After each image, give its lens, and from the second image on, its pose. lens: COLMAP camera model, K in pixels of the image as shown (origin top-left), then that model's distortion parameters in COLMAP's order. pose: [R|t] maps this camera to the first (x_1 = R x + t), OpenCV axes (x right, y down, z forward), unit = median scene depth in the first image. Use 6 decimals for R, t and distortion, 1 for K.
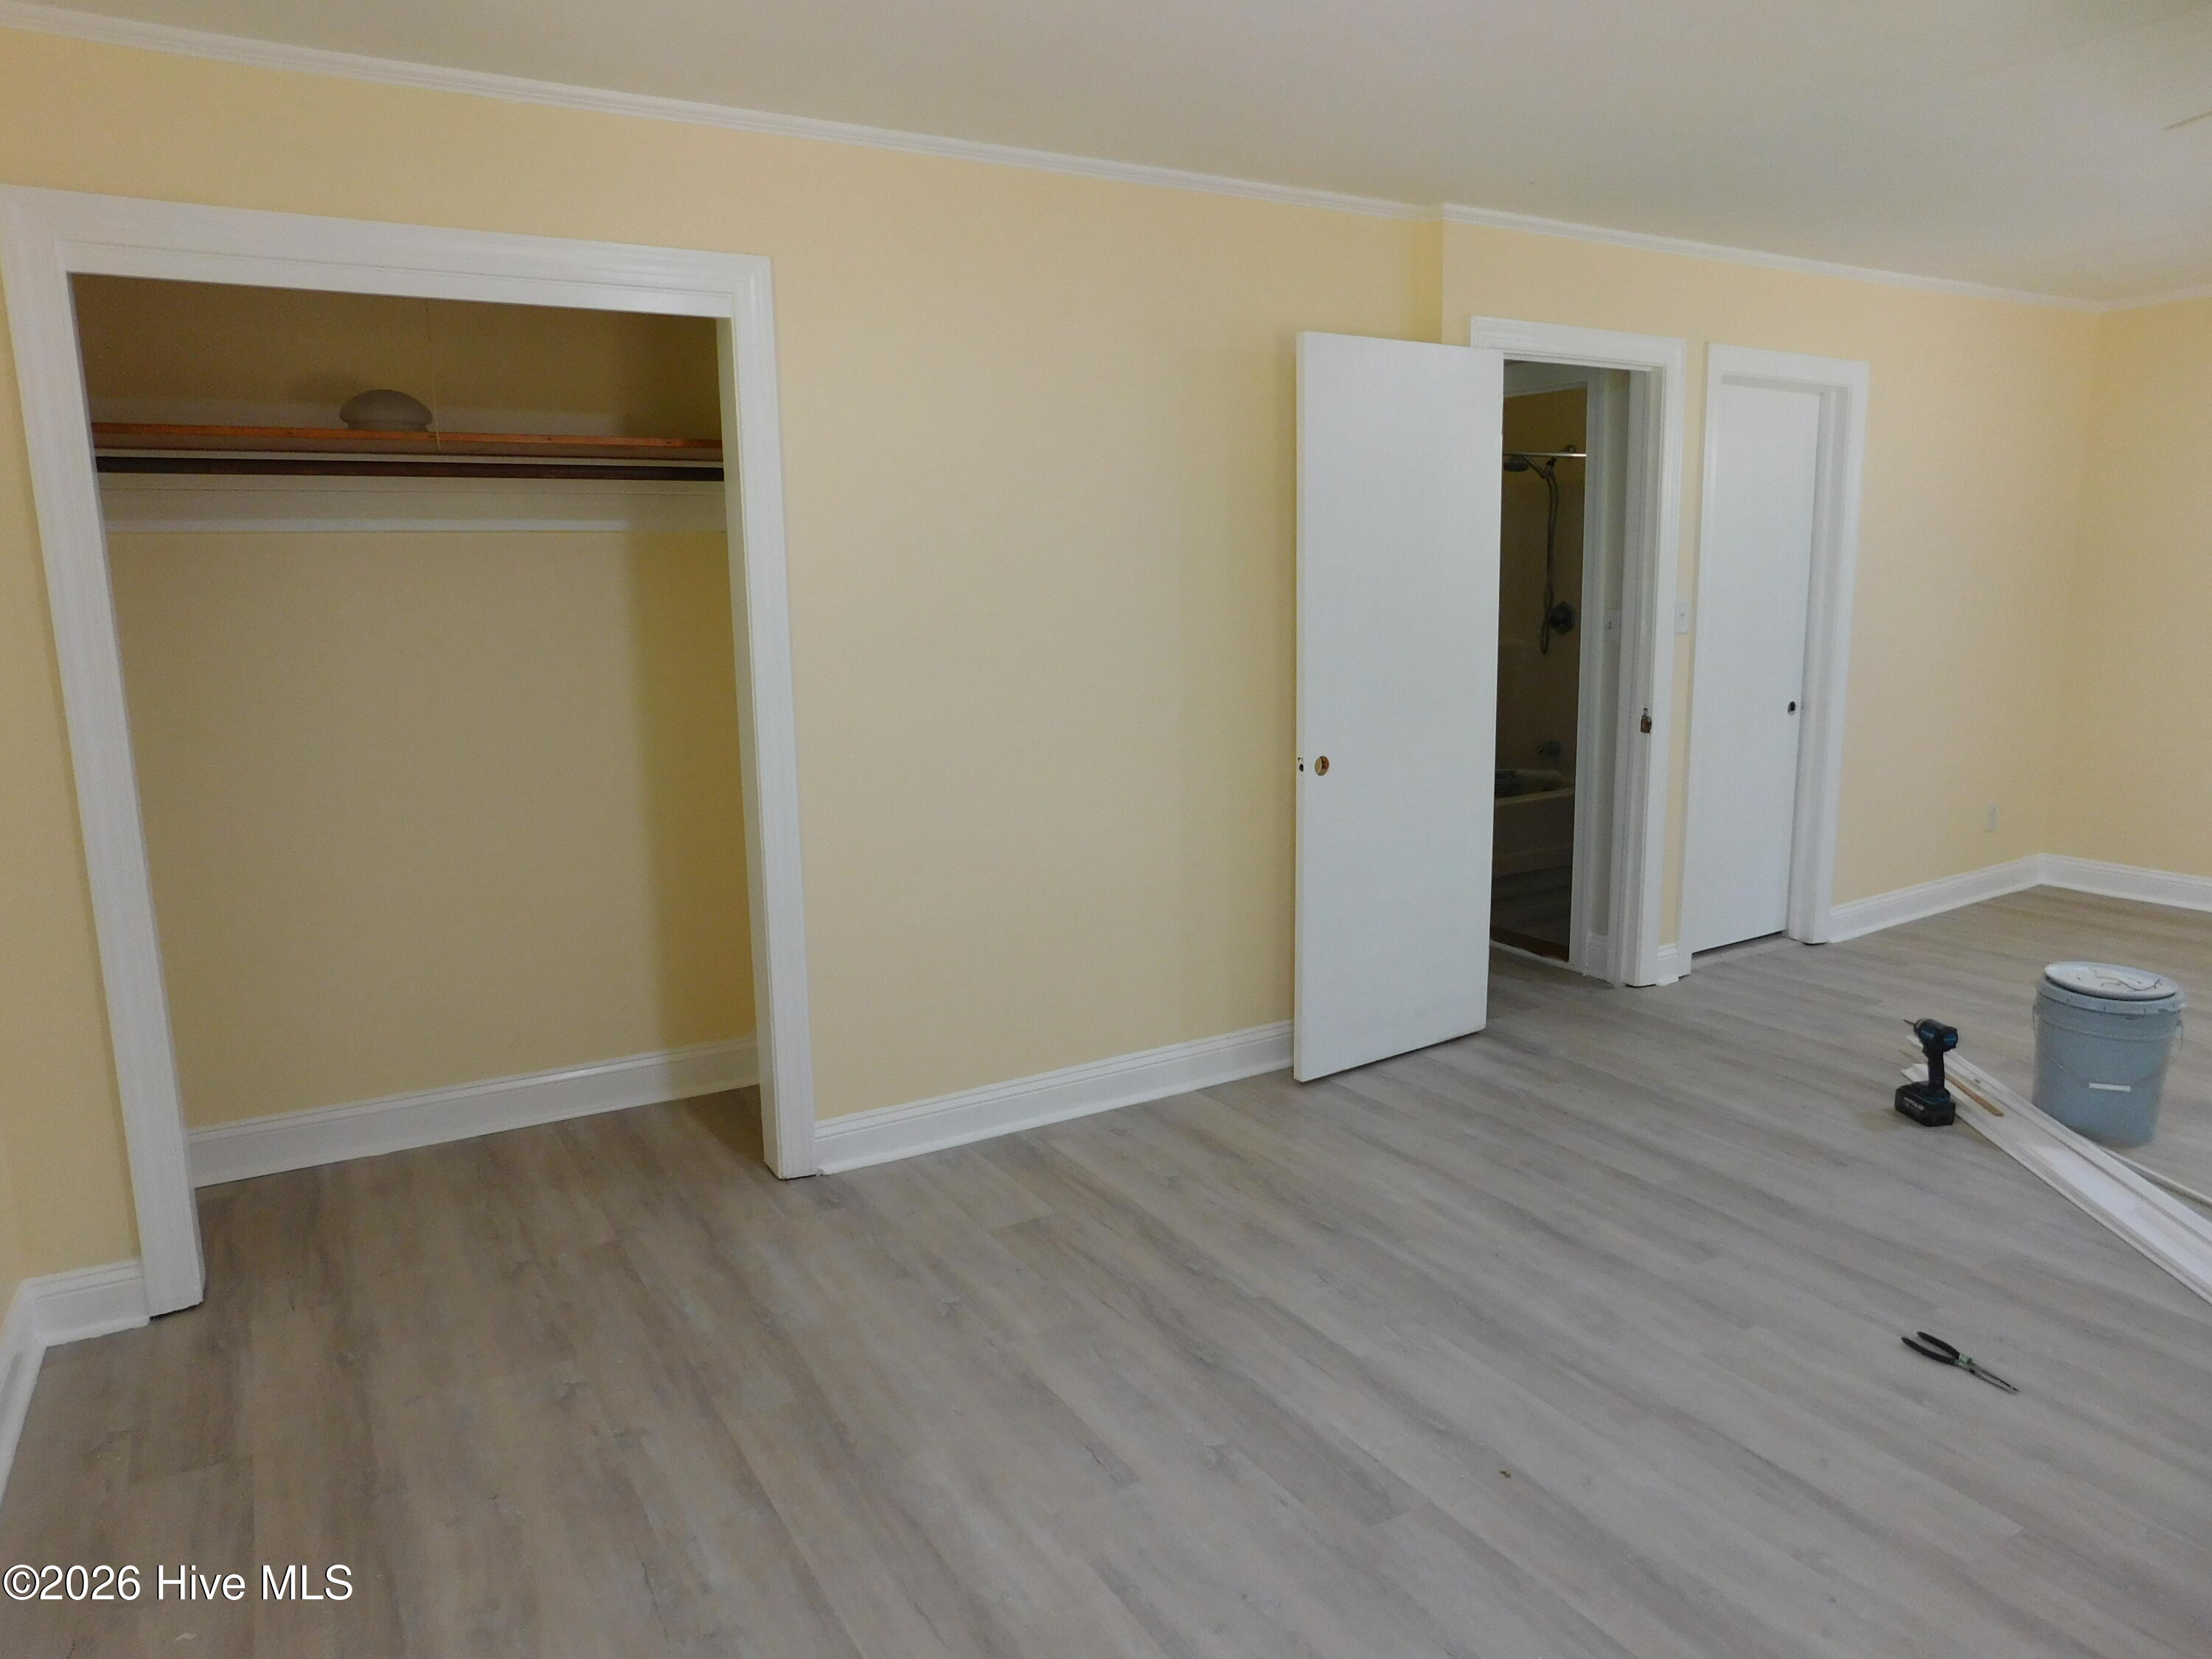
lens RADIAL K [[1452.2, 0, 1109.6], [0, 1452.2, 830.3], [0, 0, 1]] dist [-0.075789, 0.057947]
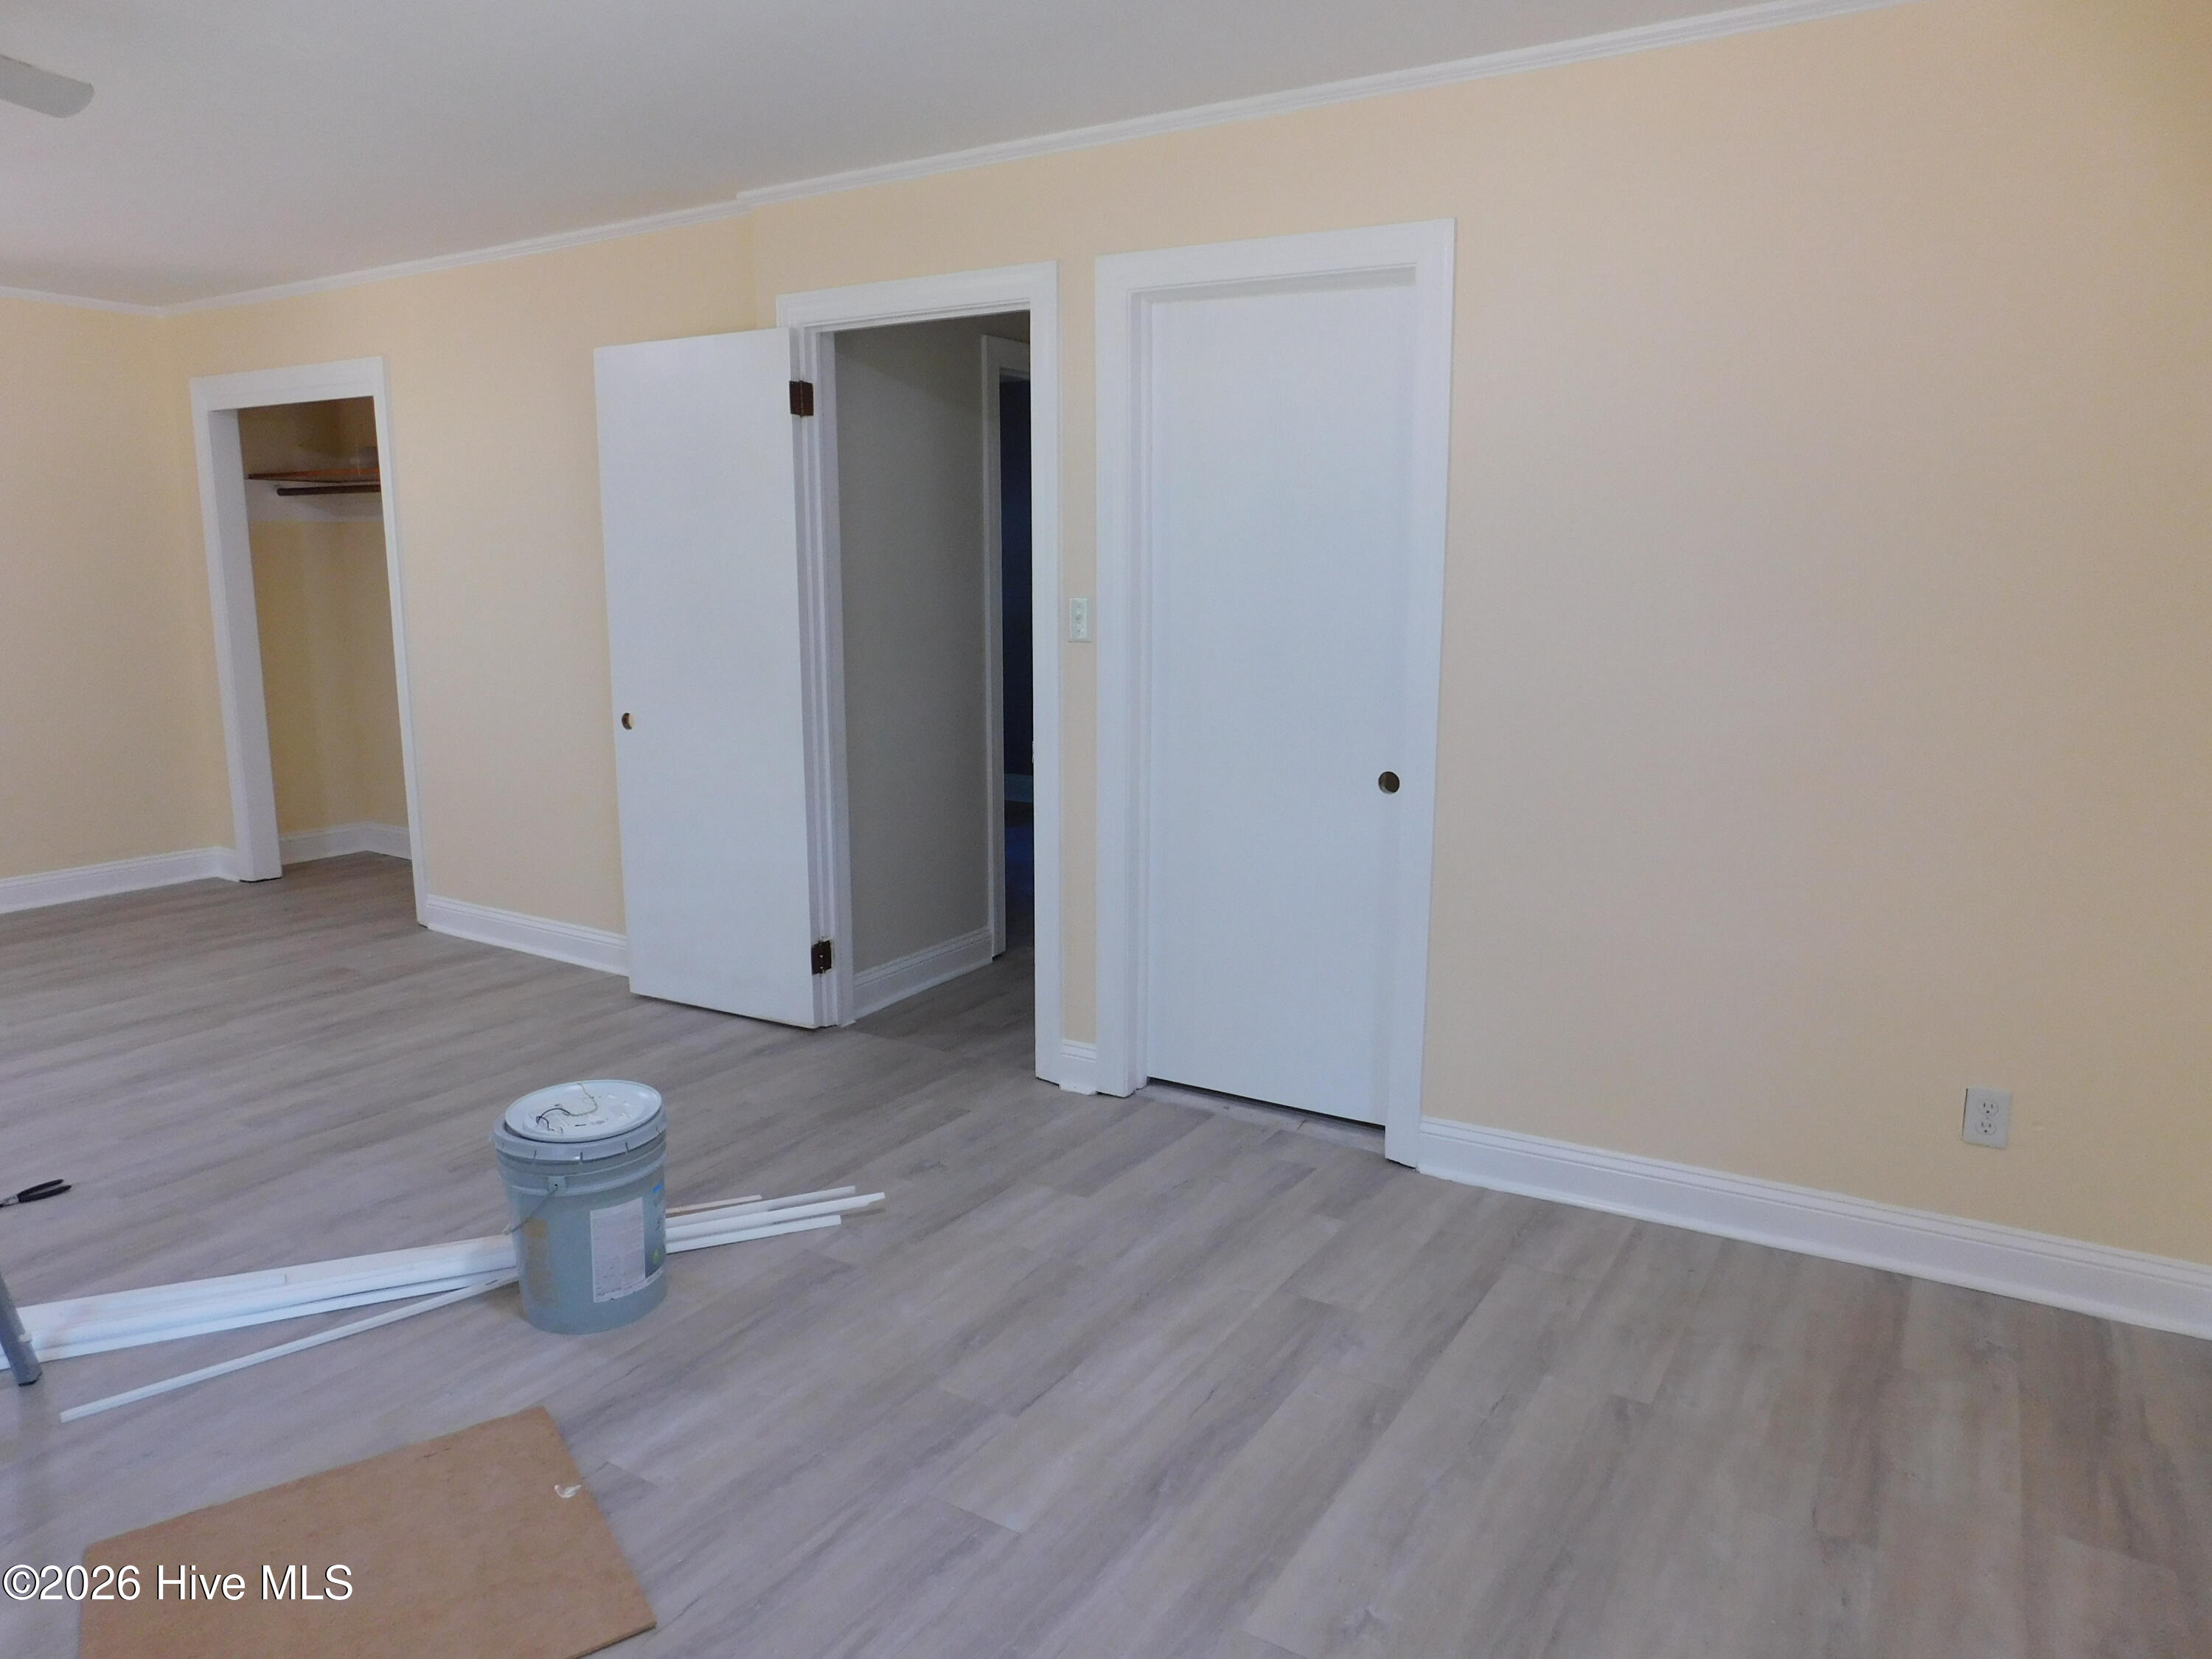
lens RADIAL K [[1452.2, 0, 1108.3], [0, 1452.2, 835.5], [0, 0, 1]] dist [-0.075789, 0.057947]
pose [[0.461909, 0.184123, -0.867605, 1.426062], [-0.178009, 0.977556, 0.112685, -0.163223], [0.868880, 0.102391, 0.484317, 0.842012]]
